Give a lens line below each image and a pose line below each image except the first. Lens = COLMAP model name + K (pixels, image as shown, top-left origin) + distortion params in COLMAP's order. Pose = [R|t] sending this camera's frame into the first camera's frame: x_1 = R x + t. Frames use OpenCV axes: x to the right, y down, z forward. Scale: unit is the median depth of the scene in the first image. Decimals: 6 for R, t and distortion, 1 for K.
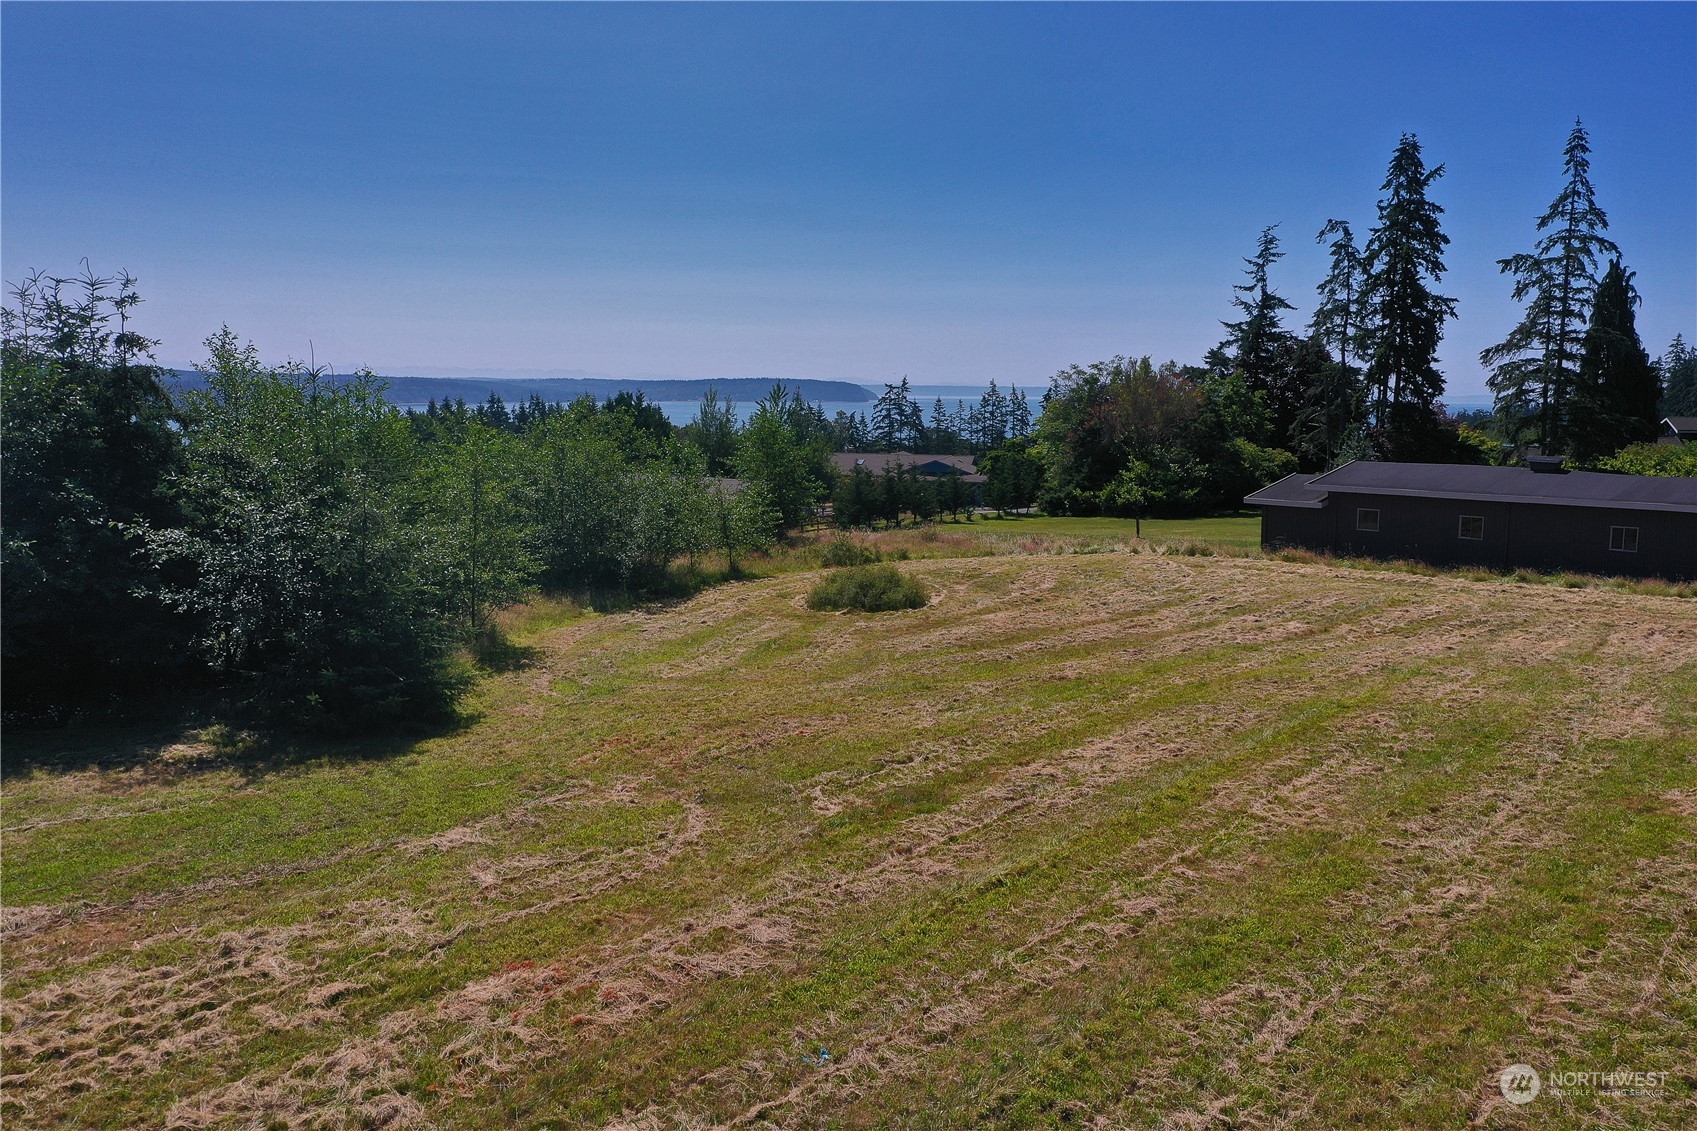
lens RADIAL K [[1354.5, 0, 855.6], [0, 1354.5, 561.2], [0, 0, 1]] dist [0.008763, 0.005730]
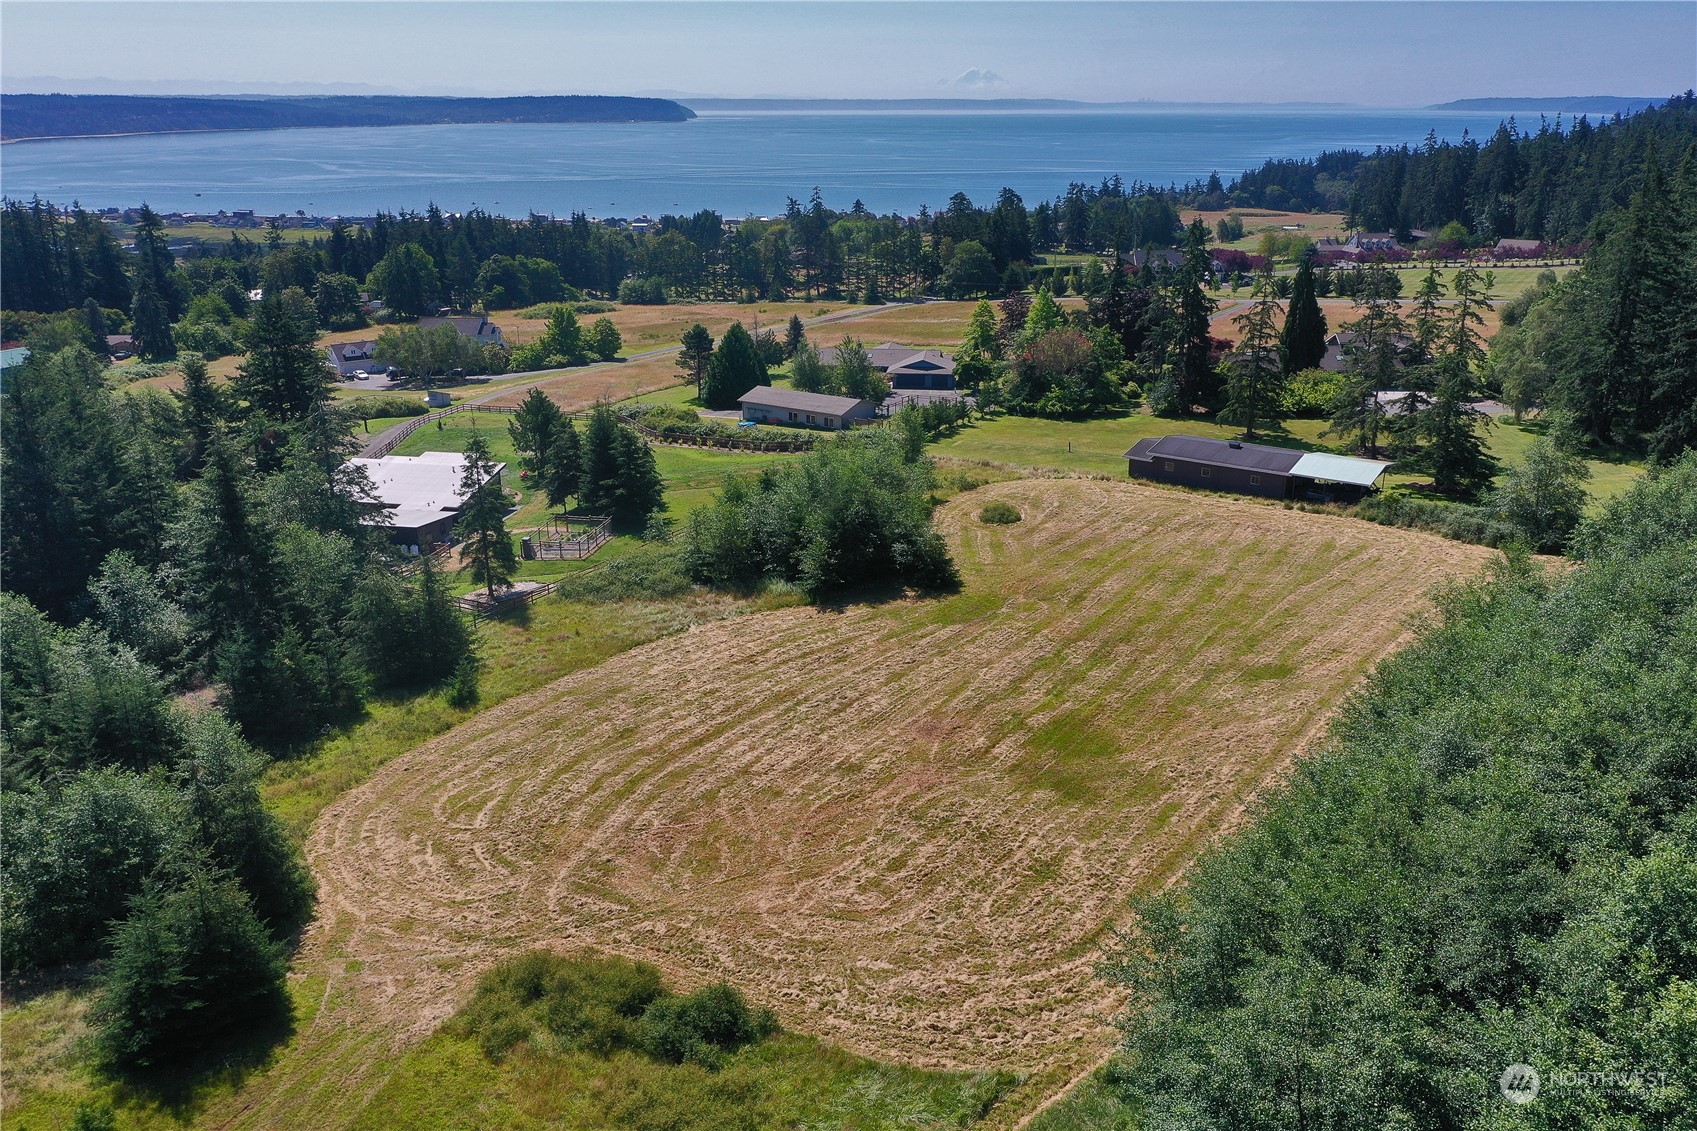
lens RADIAL K [[1354.5, 0, 856.7], [0, 1354.5, 568.4], [0, 0, 1]] dist [0.008763, 0.005730]
pose [[0.991273, -0.052411, 0.120958, -0.407444], [0.026554, 0.978146, 0.206218, -0.293919], [-0.129123, -0.201207, 0.971001, -1.117938]]
